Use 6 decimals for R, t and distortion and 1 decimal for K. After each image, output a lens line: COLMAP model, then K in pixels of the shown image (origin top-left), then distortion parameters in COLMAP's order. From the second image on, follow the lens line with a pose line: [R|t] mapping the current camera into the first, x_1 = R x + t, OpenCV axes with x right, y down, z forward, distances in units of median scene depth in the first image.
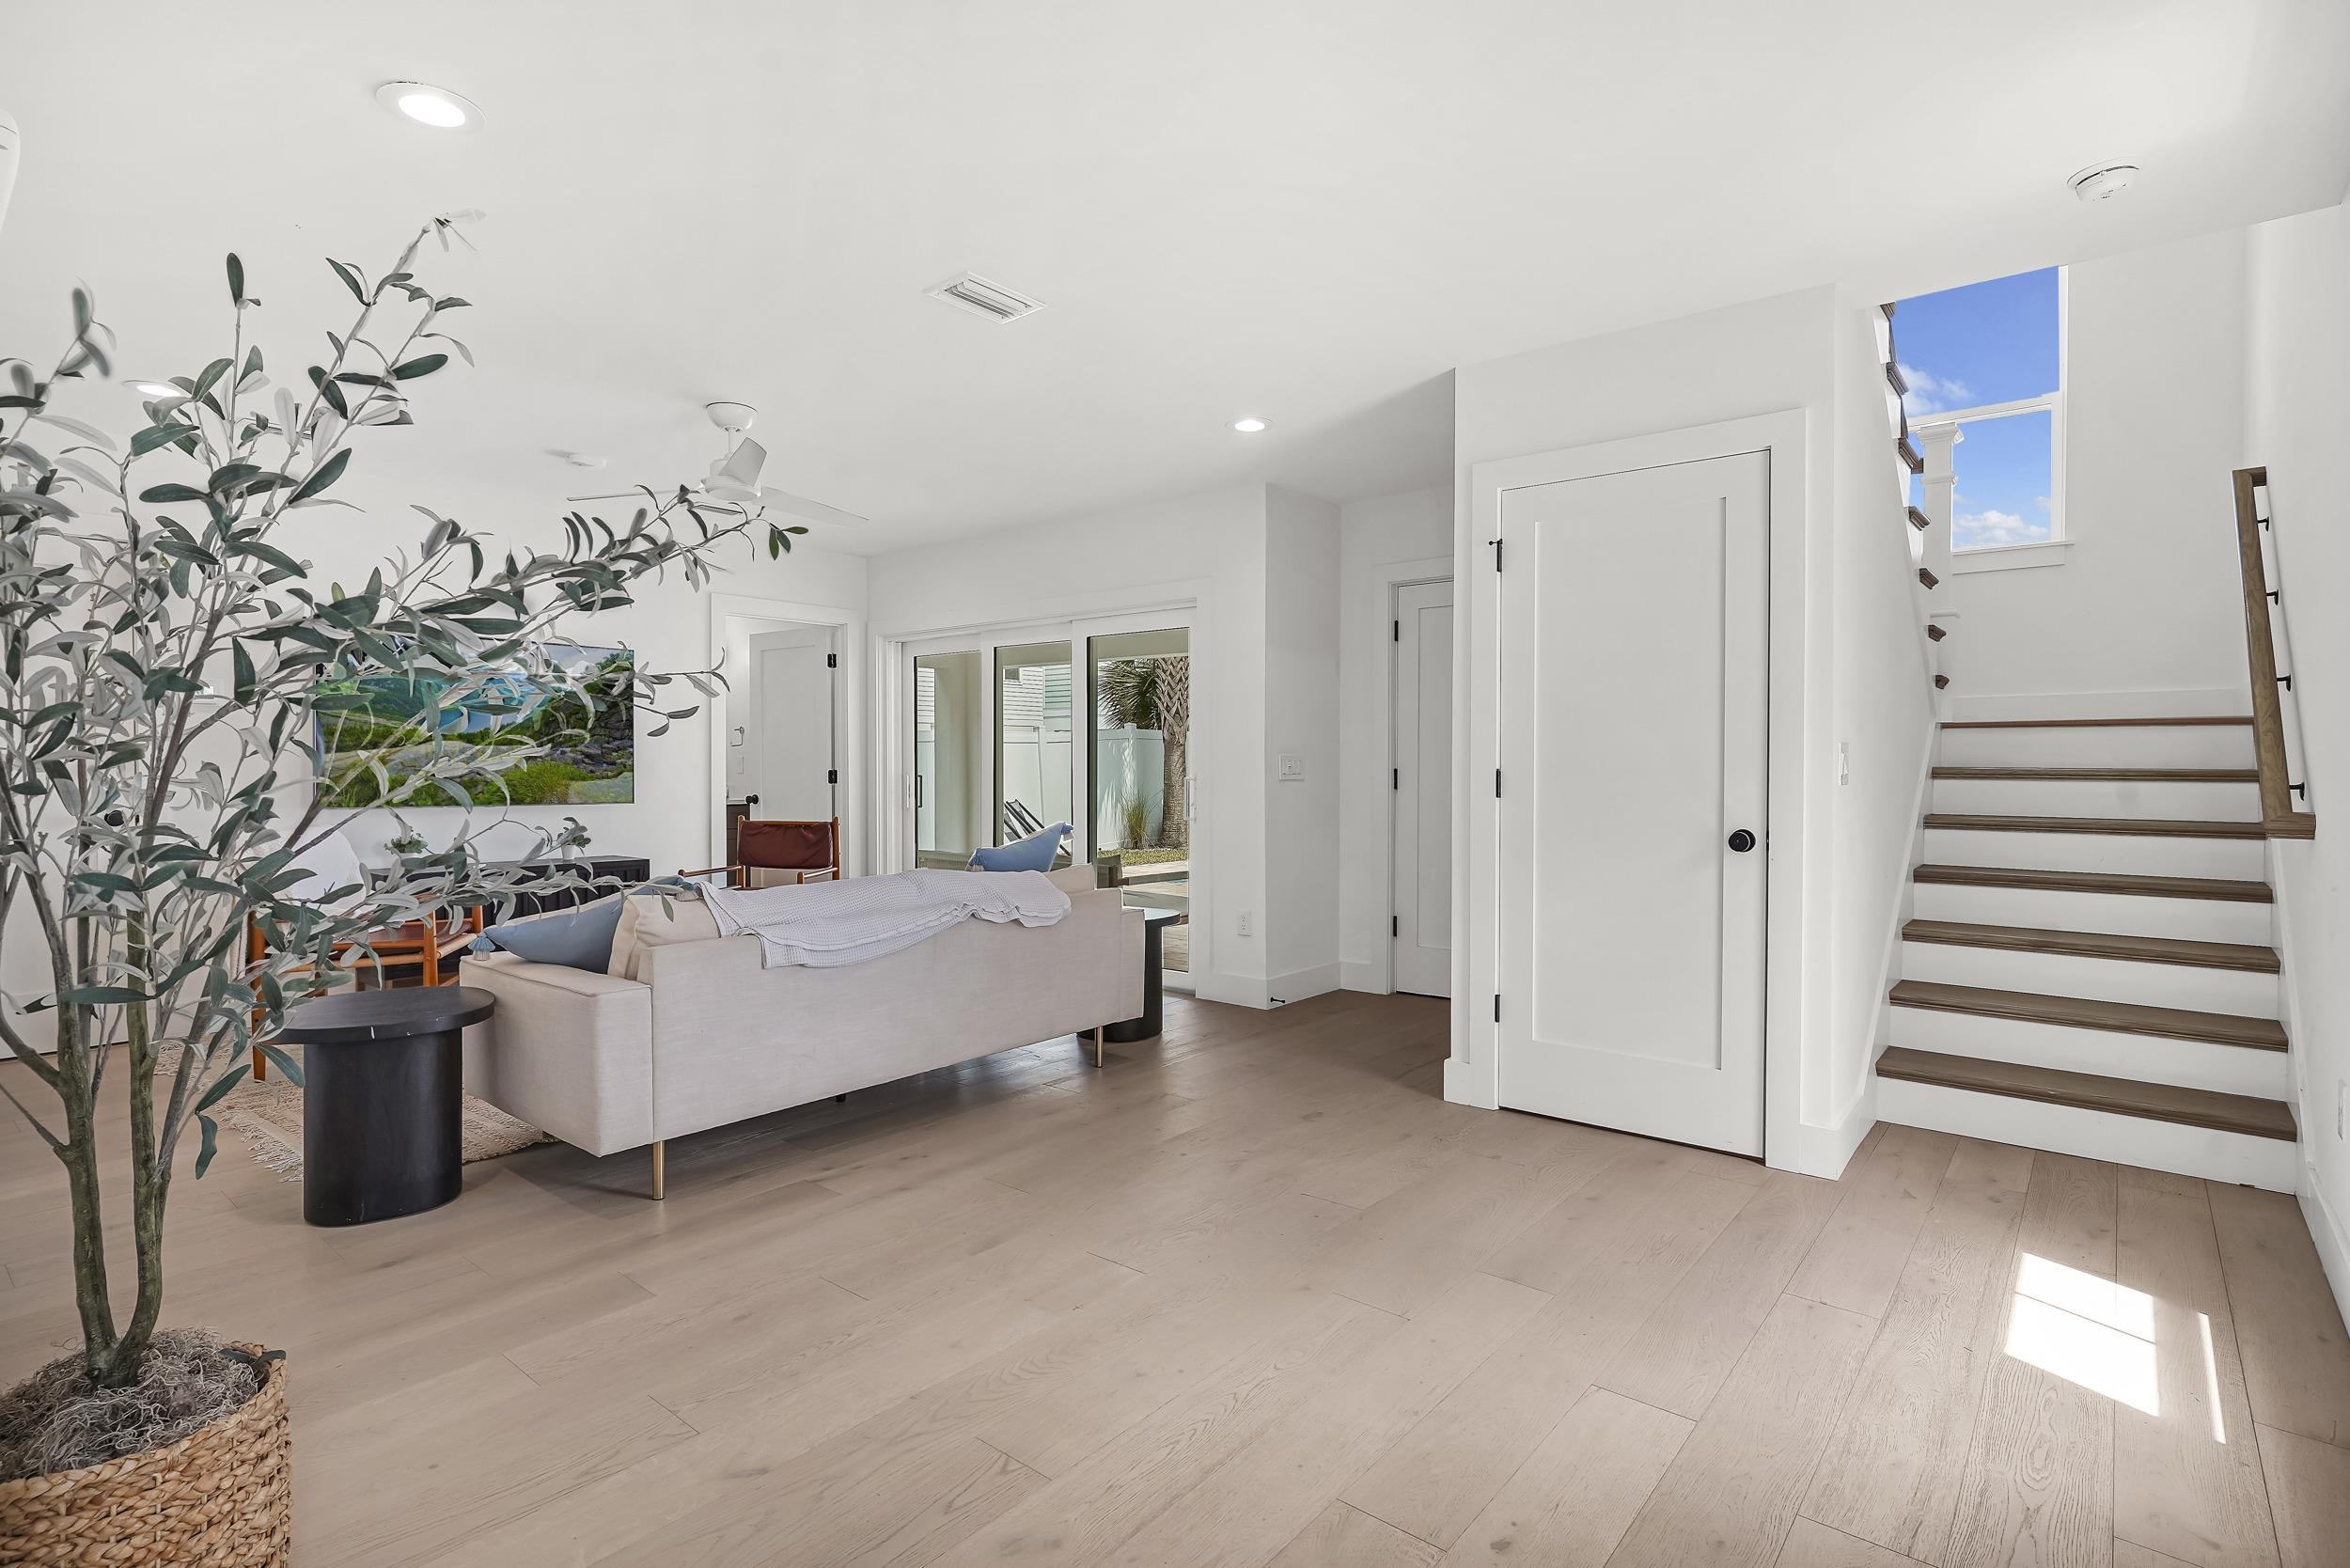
lens RADIAL K [[1158.3, 0, 1169.2], [0, 1158.3, 782.1], [0, 0, 1]] dist [-0.004766, 0.002450]
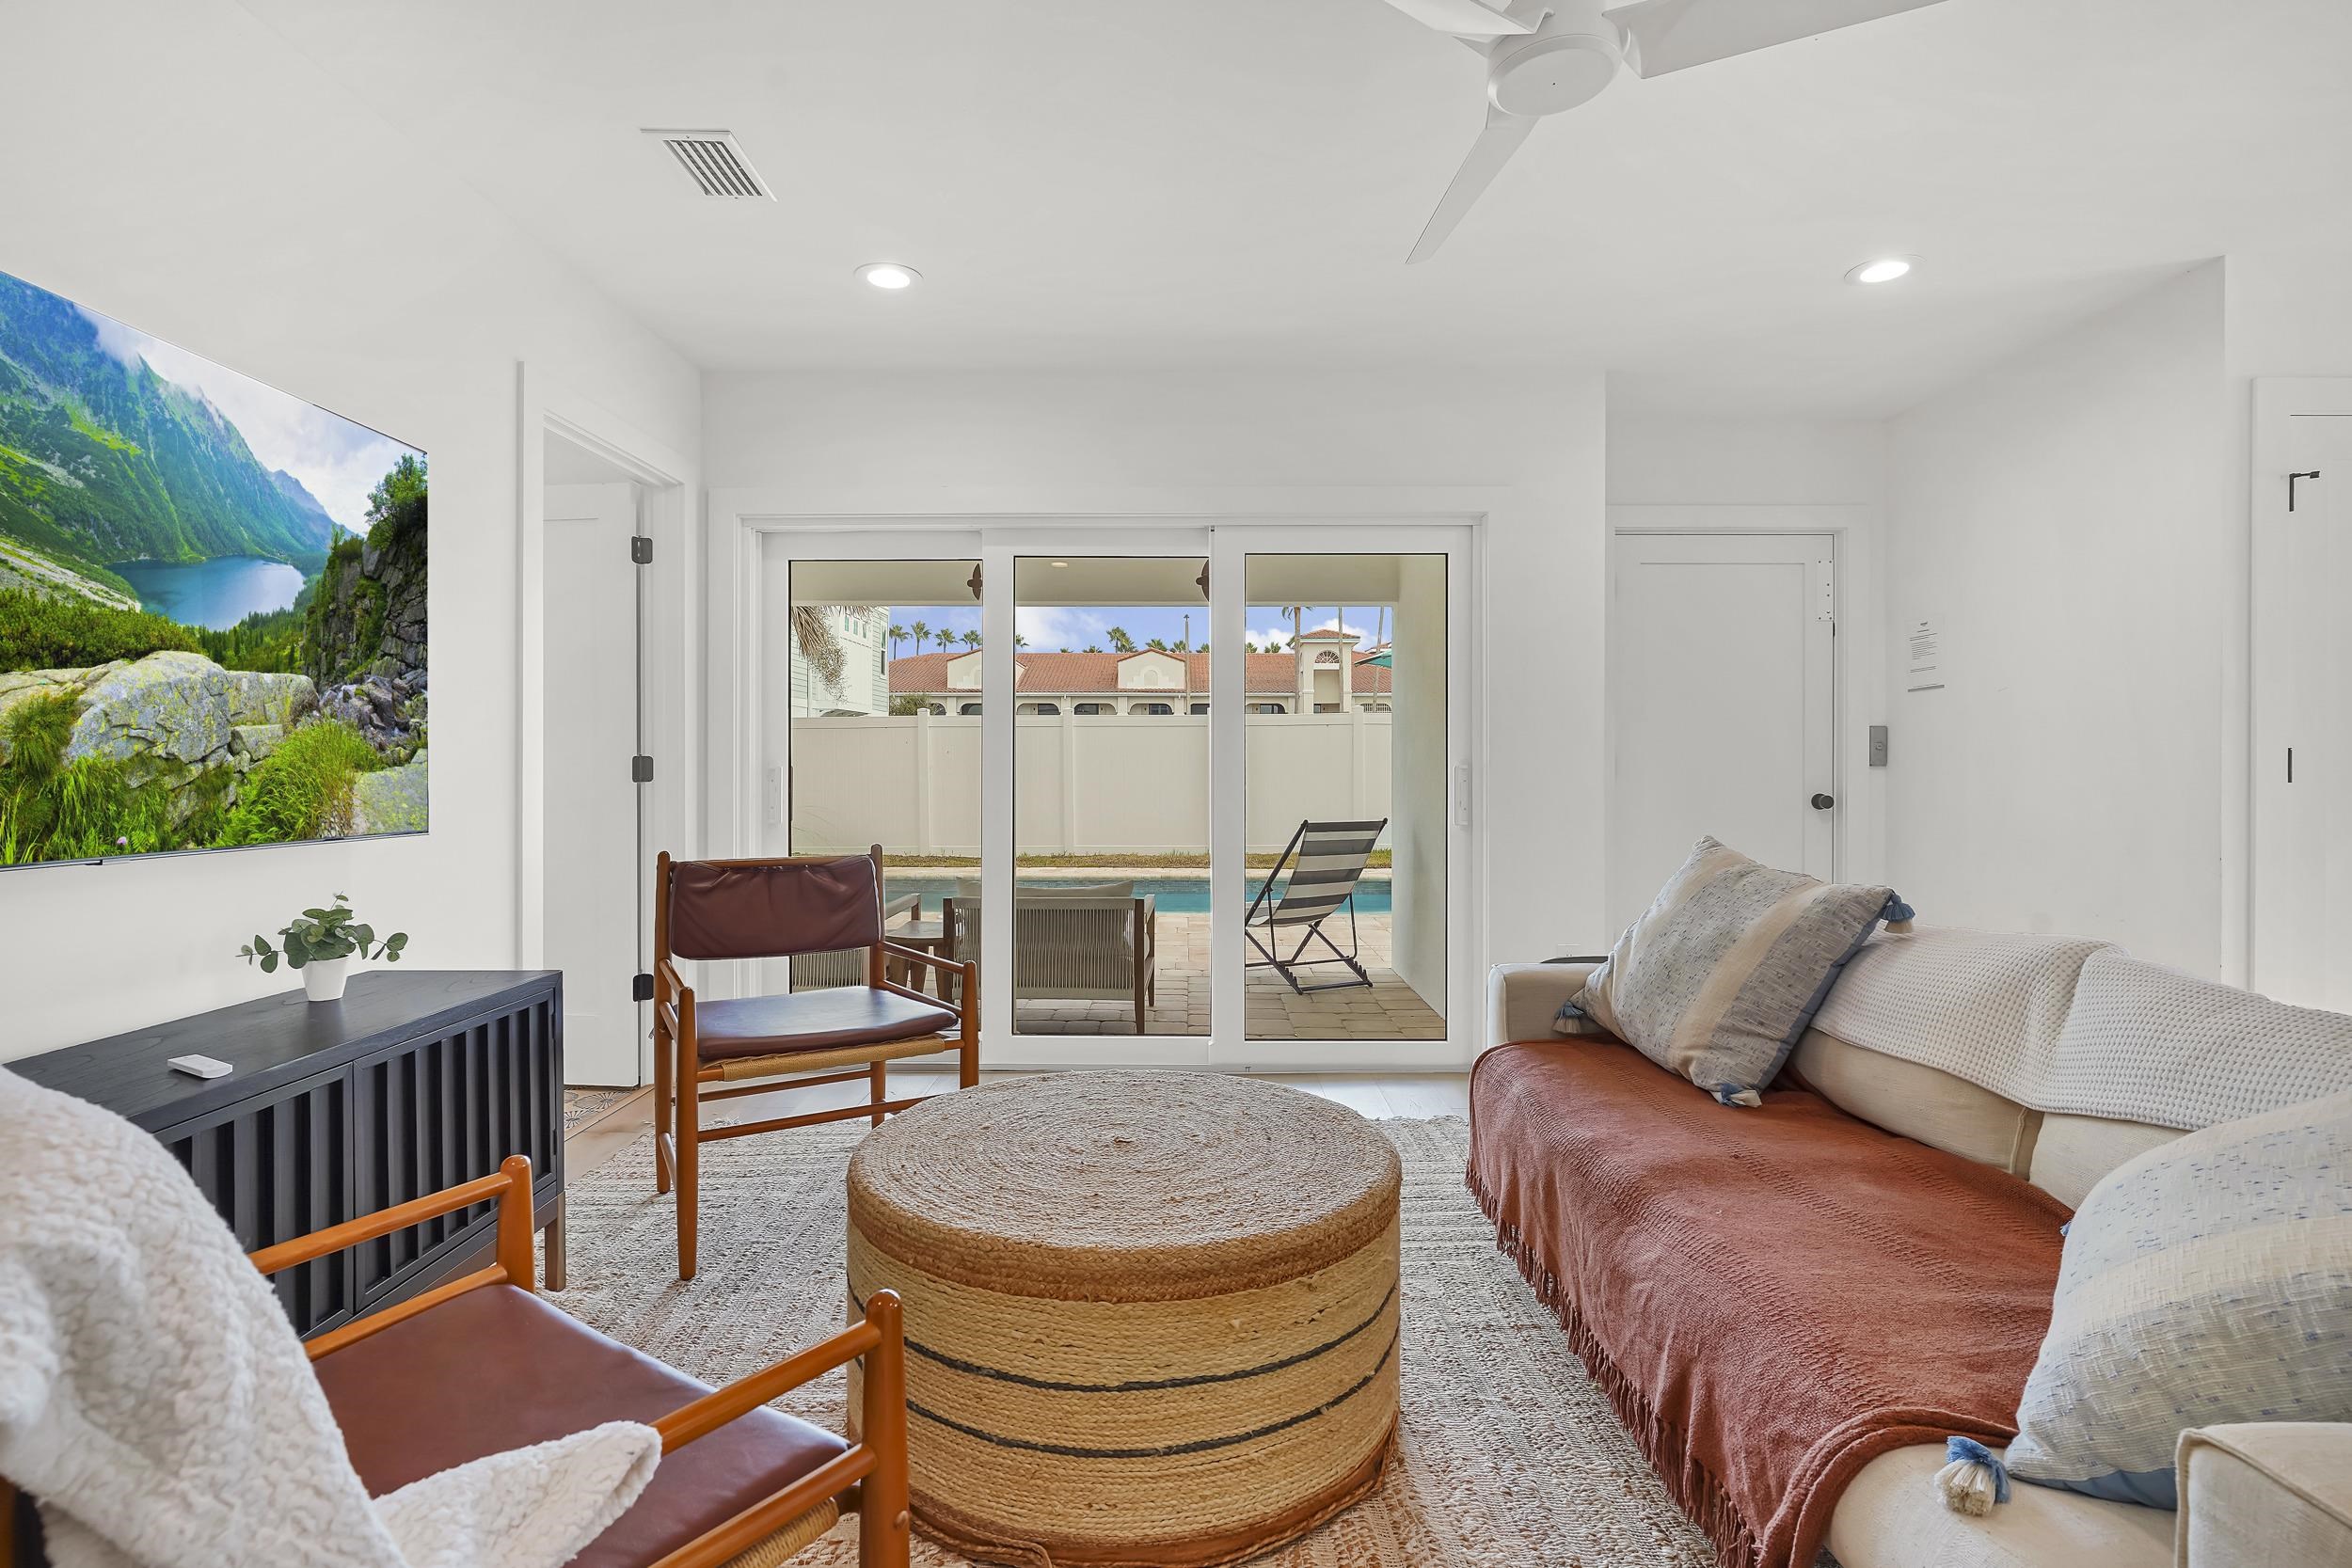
lens RADIAL K [[1159.1, 0, 1170.2], [0, 1159.1, 782.1], [0, 0, 1]] dist [-0.004766, 0.002450]
pose [[0.771798, -0.004281, 0.635854, -0.438827], [0.010789, 0.999922, -0.006363, 0.005227], [-0.635777, 0.011771, 0.771783, 0.449308]]
